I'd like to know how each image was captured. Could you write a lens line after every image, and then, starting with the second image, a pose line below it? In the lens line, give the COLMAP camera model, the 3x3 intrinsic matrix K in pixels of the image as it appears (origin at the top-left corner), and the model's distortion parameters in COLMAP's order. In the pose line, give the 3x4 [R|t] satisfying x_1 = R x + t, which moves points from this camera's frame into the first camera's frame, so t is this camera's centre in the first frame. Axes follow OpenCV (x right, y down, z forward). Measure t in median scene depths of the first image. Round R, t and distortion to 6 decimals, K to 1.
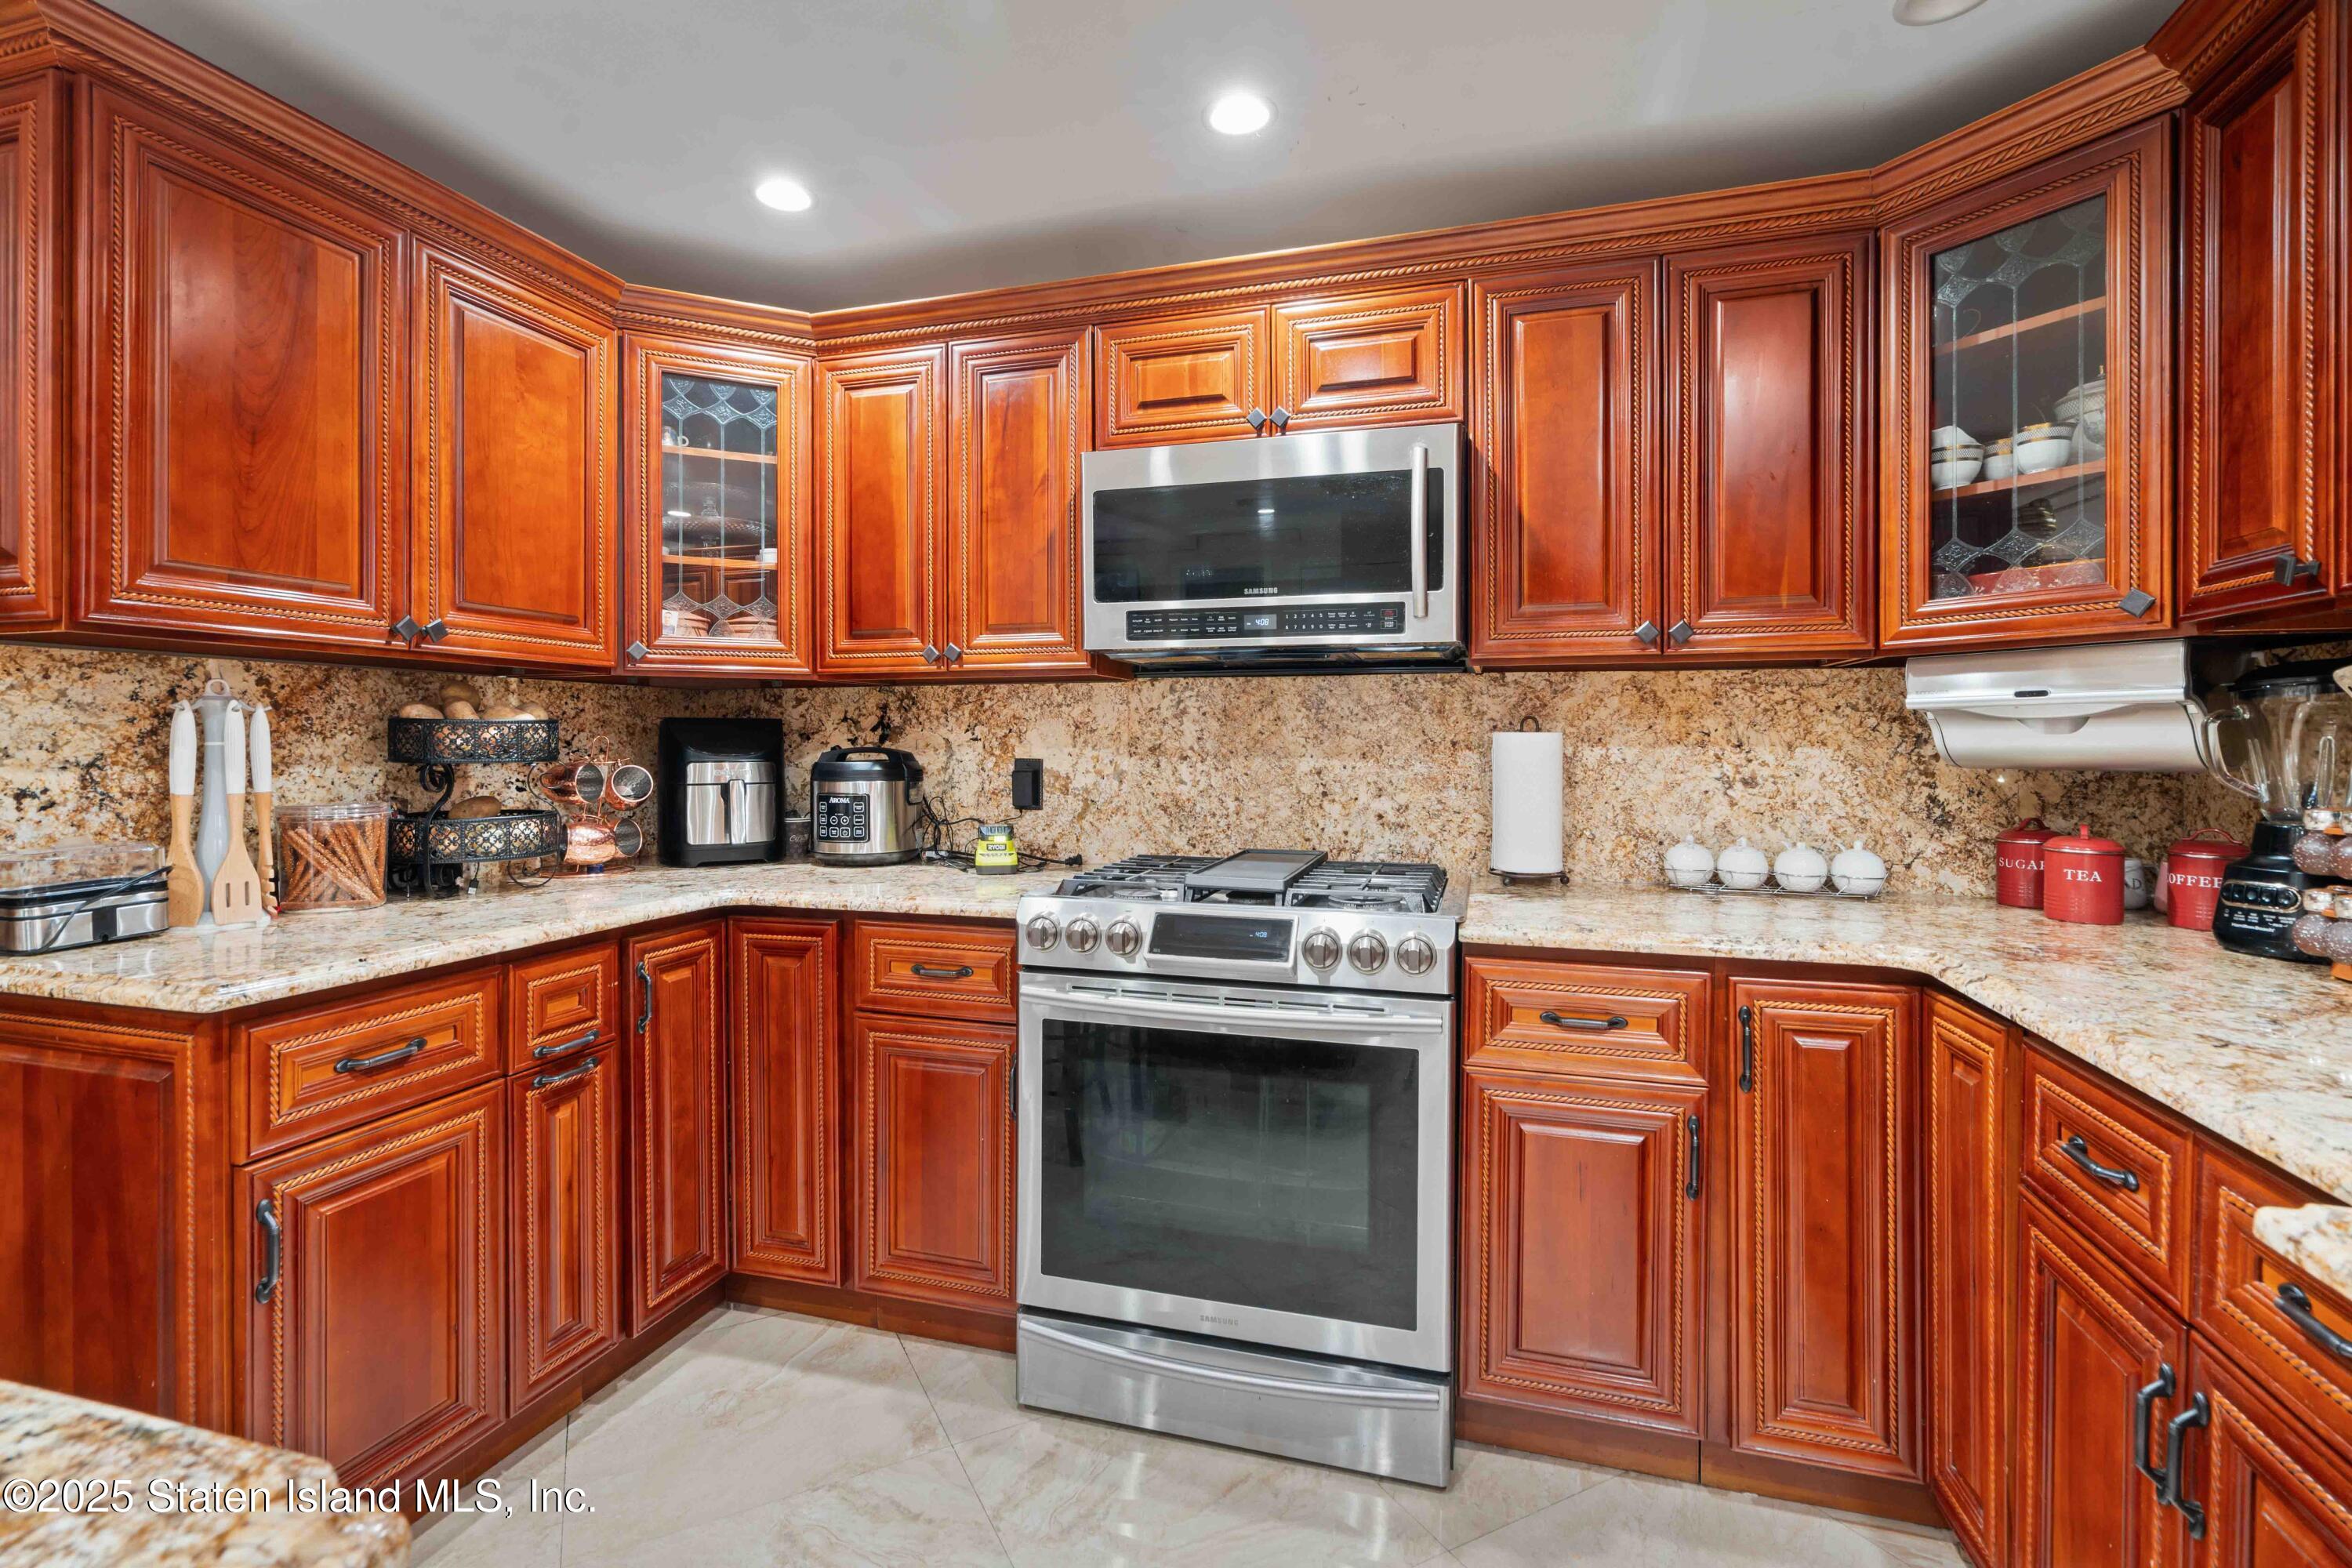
lens RADIAL K [[1086.2, 0, 1167.2], [0, 1086.2, 777.8], [0, 0, 1]] dist [-0.001569, 0.001712]
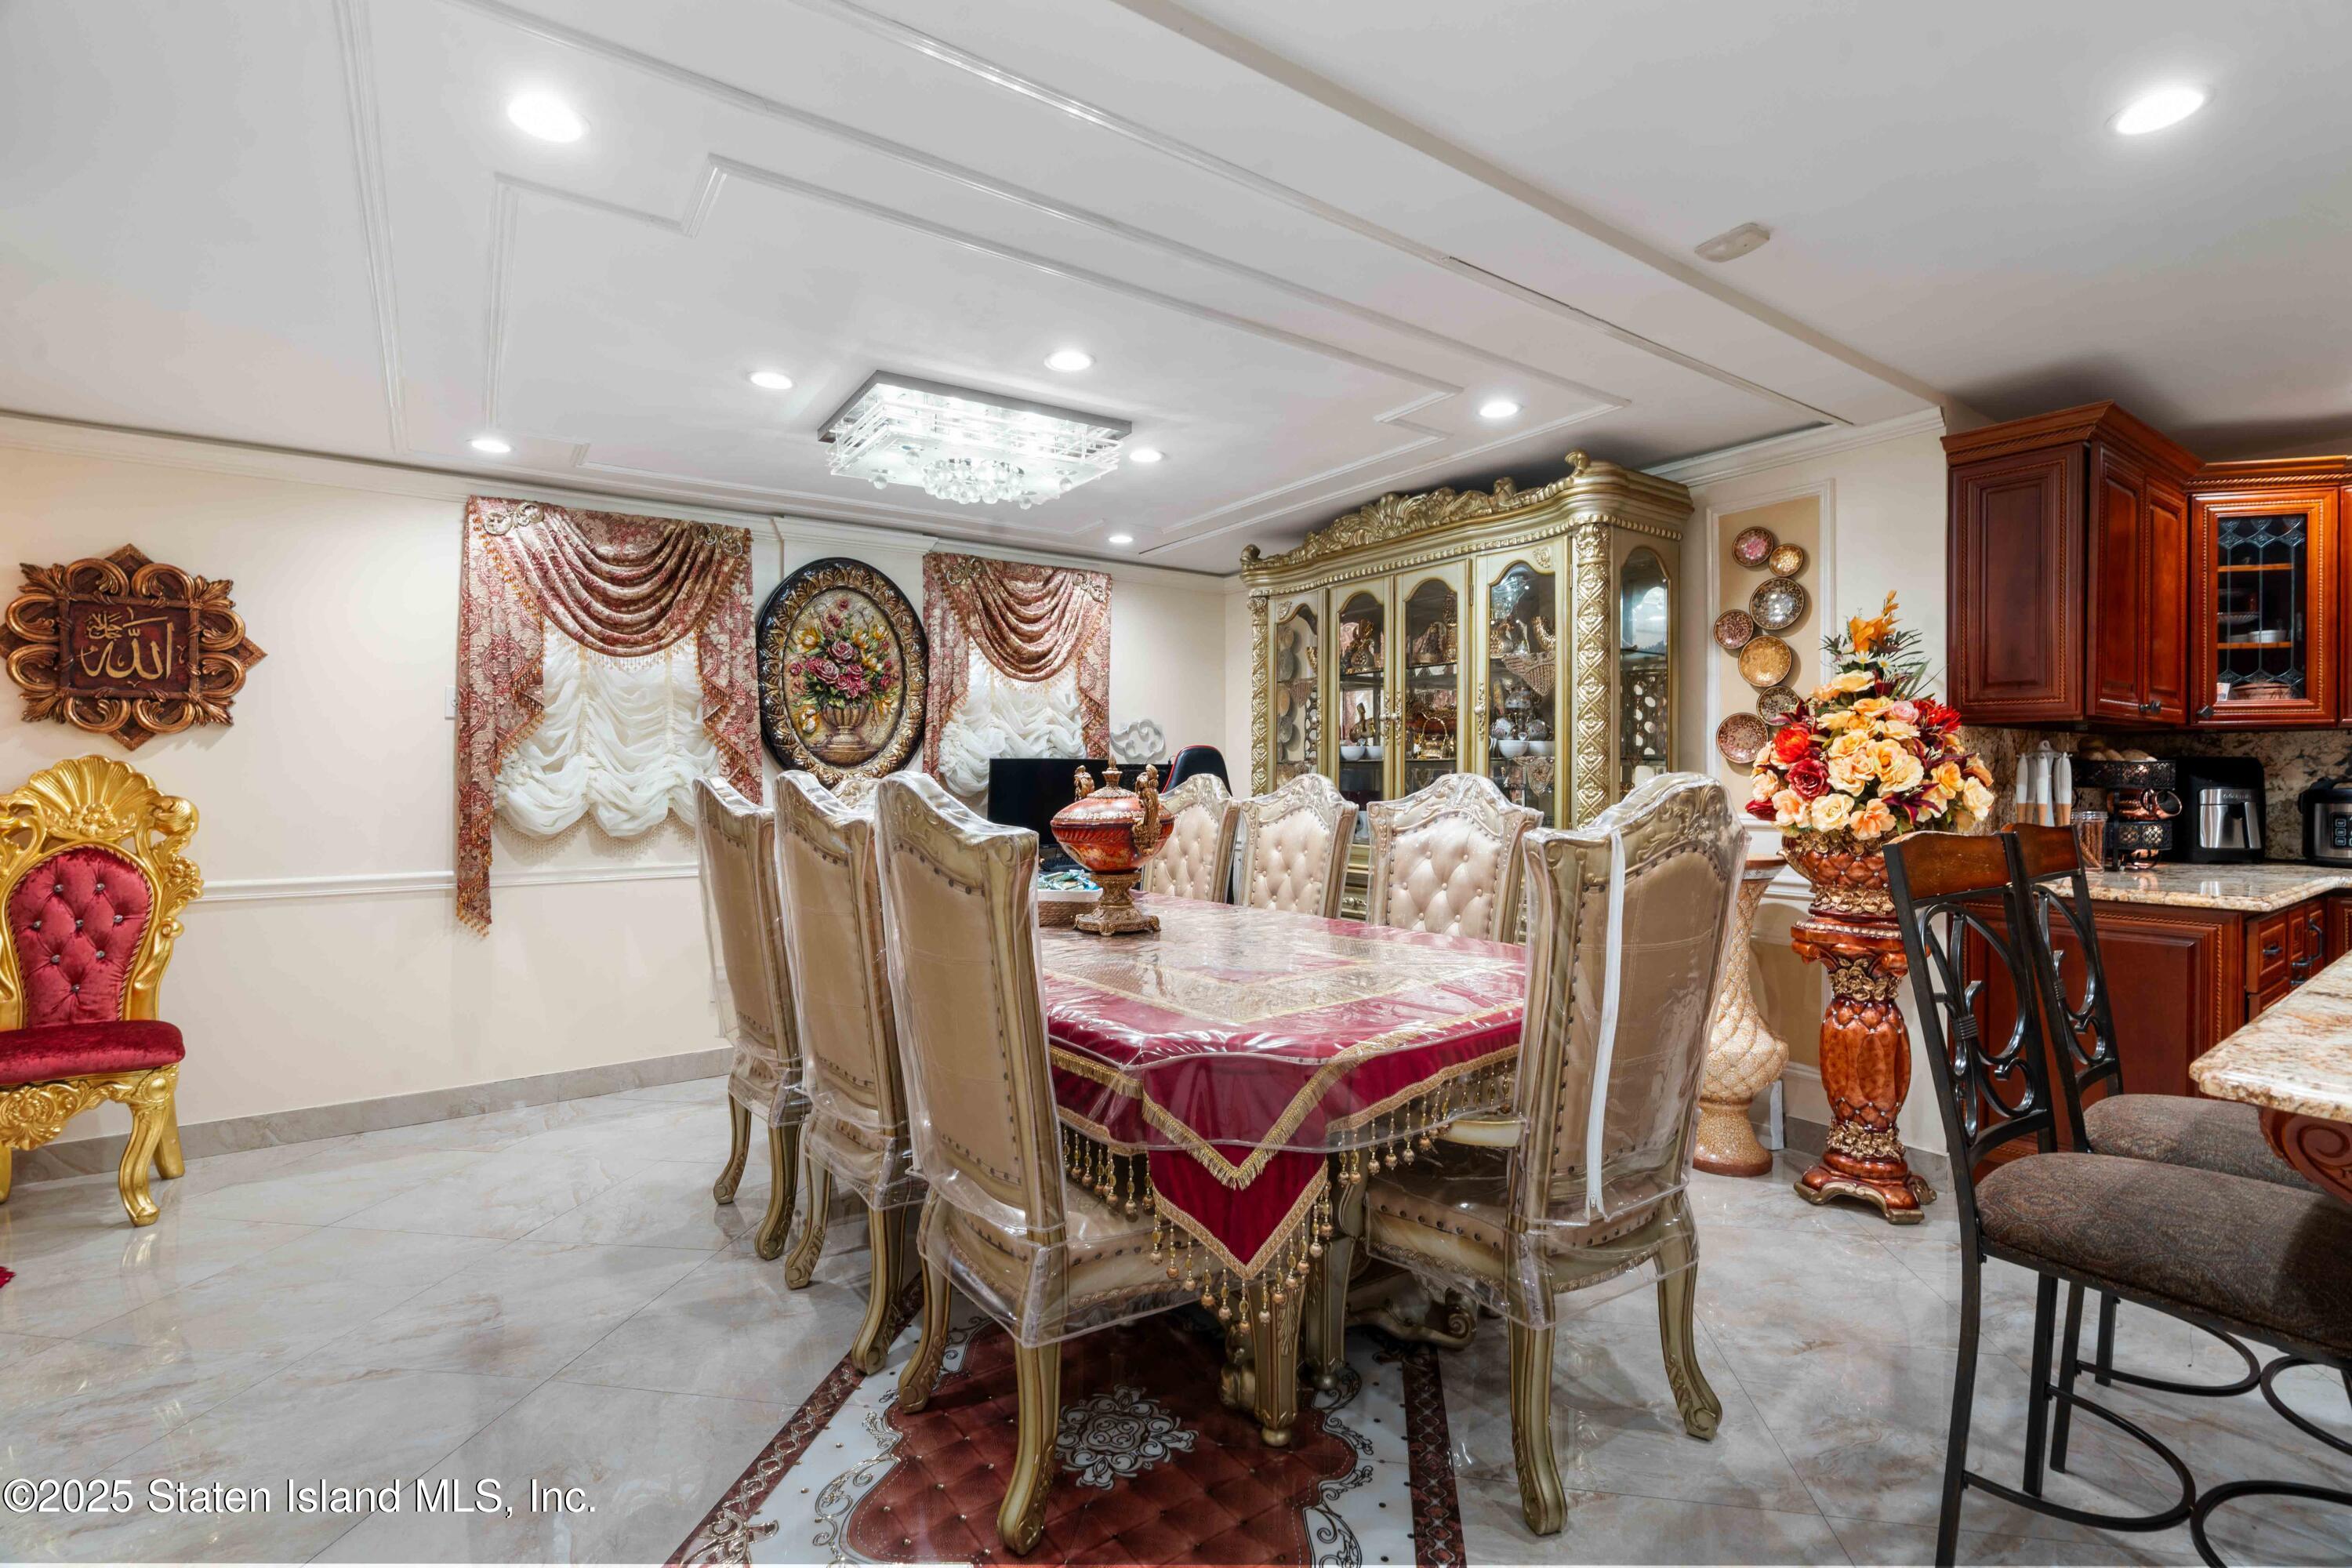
lens RADIAL K [[1094.4, 0, 1172.9], [0, 1094.4, 771.6], [0, 0, 1]] dist [-0.000822, 0.000517]
pose [[0.795463, -0.002691, -0.605996, -0.718497], [-0.017846, 0.999452, -0.027864, 0.029548], [0.605739, 0.032980, 0.794979, -1.028323]]
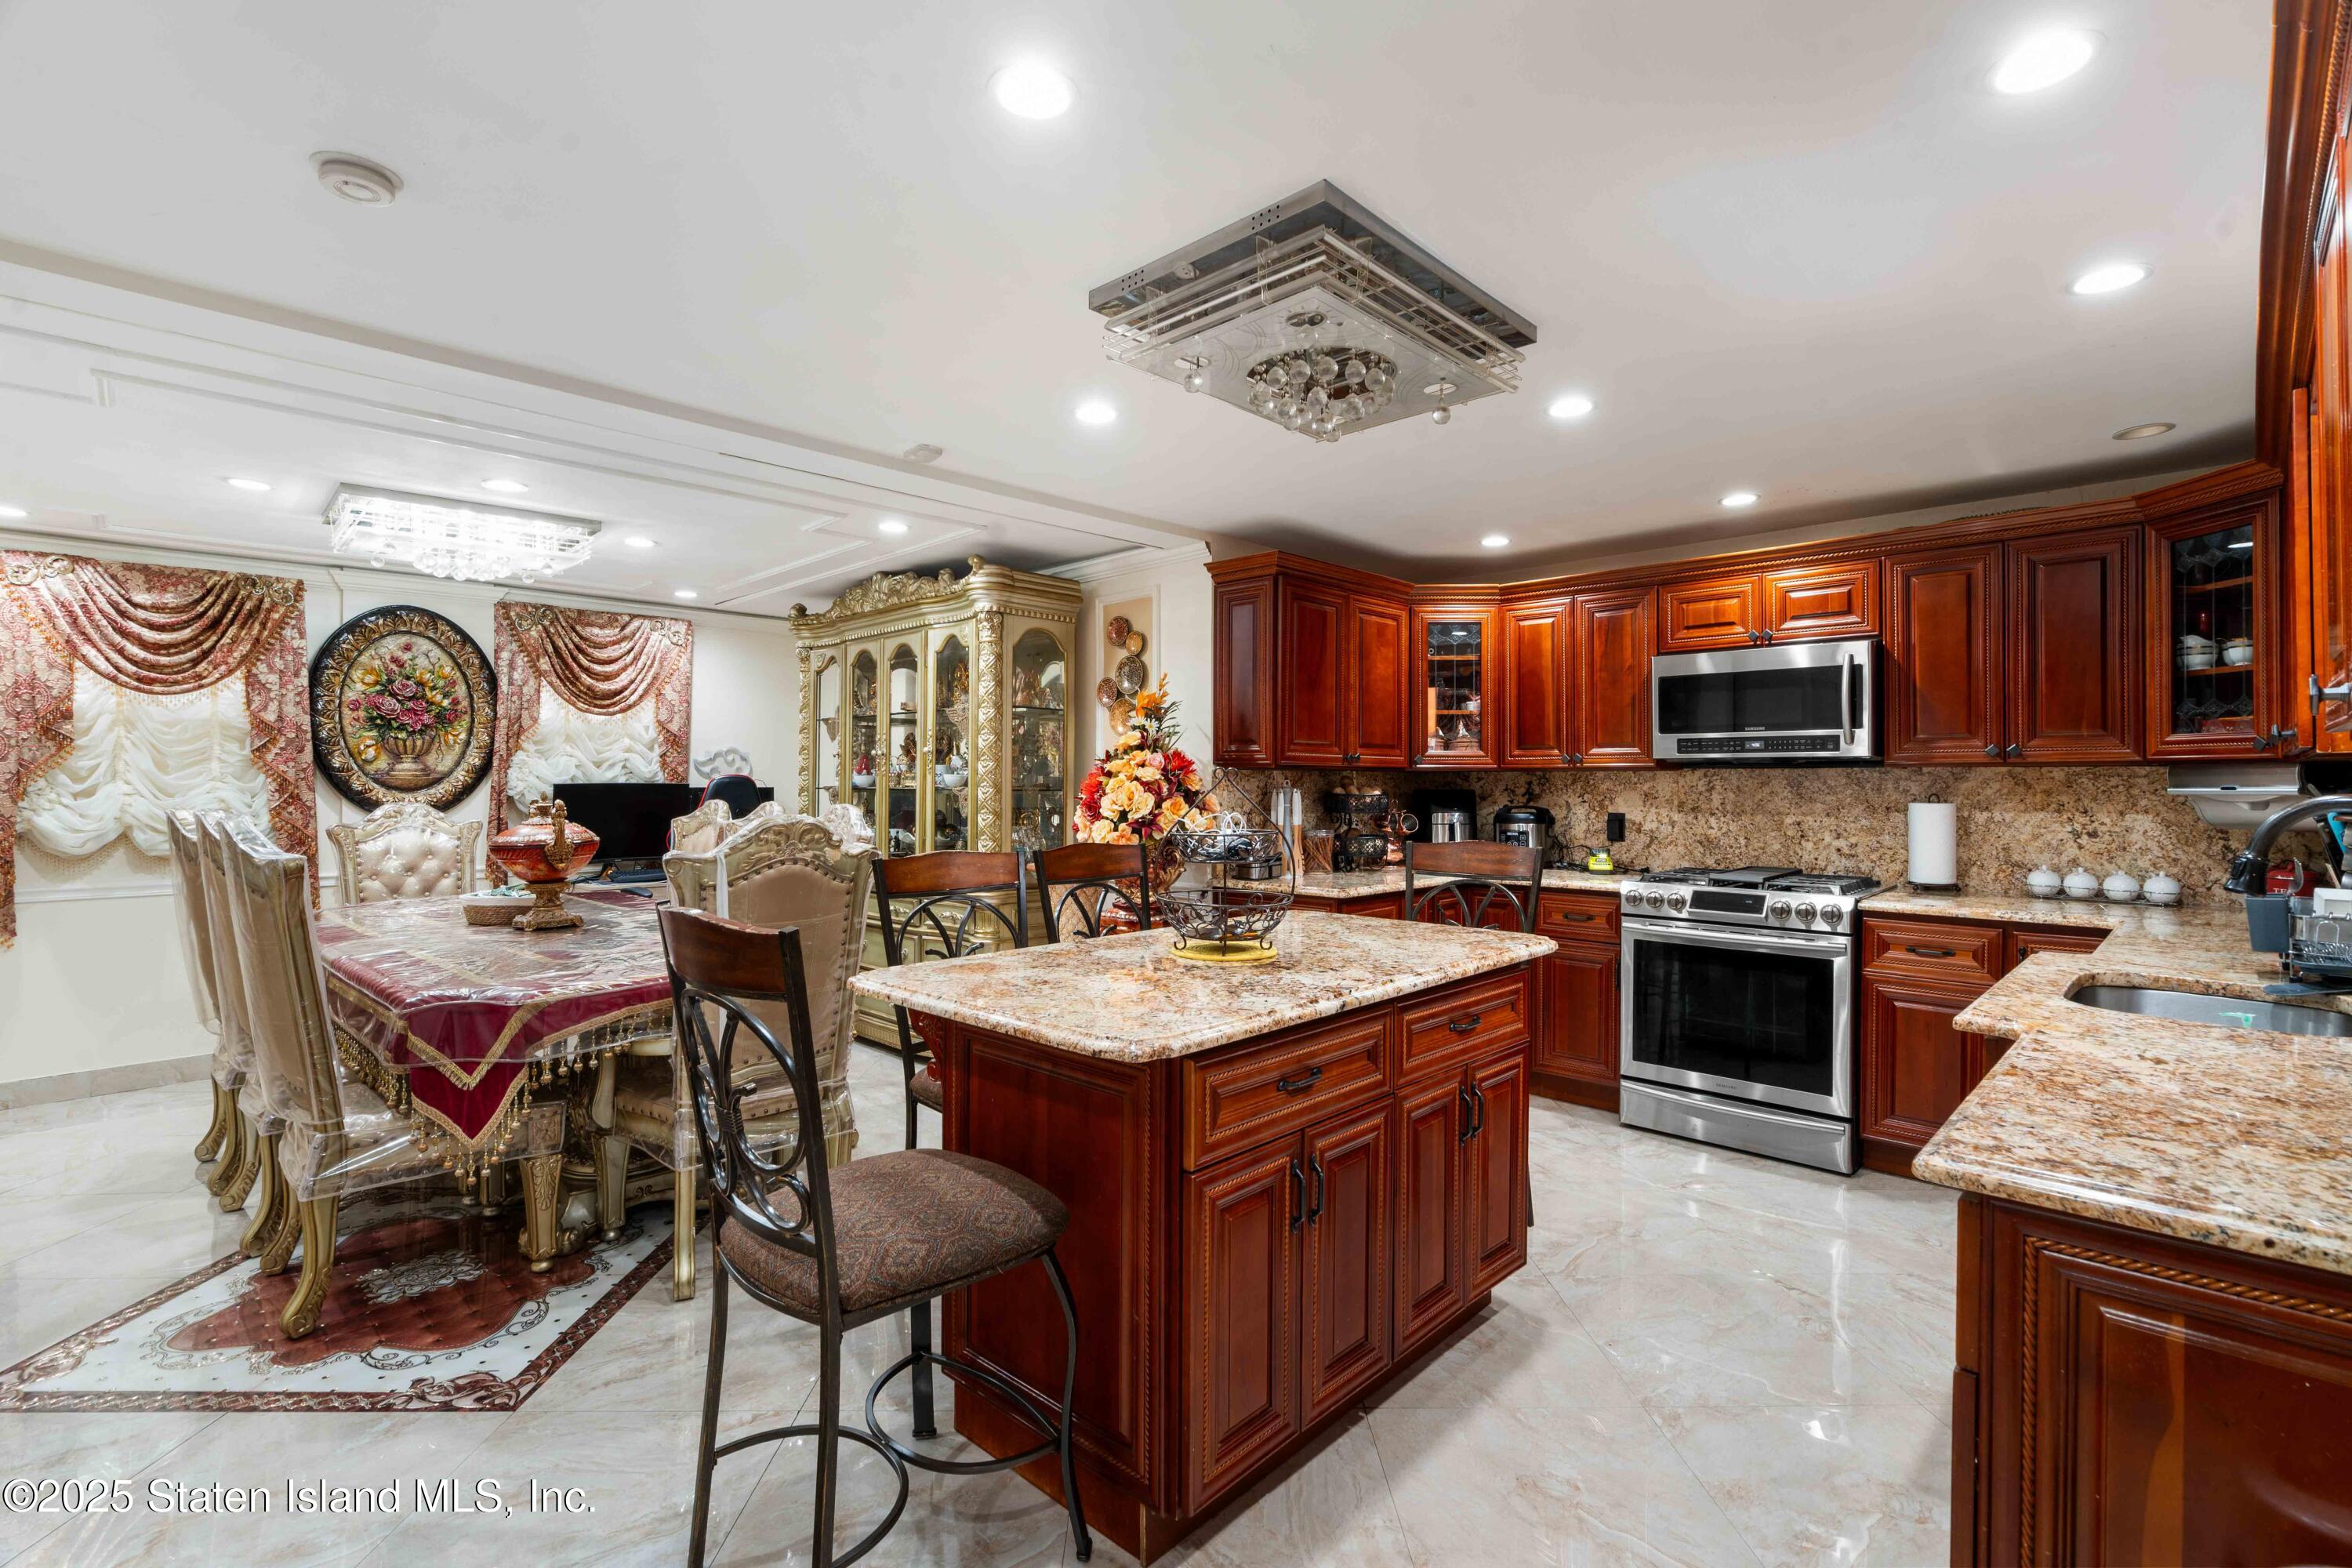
lens RADIAL K [[1086.2, 0, 1167.2], [0, 1086.2, 777.8], [0, 0, 1]] dist [-0.001569, 0.001712]
pose [[0.890843, -0.000720, -0.454312, 0.030397], [-0.016118, 0.999319, -0.033189, -0.004797], [0.454026, 0.036888, 0.890224, -1.082941]]
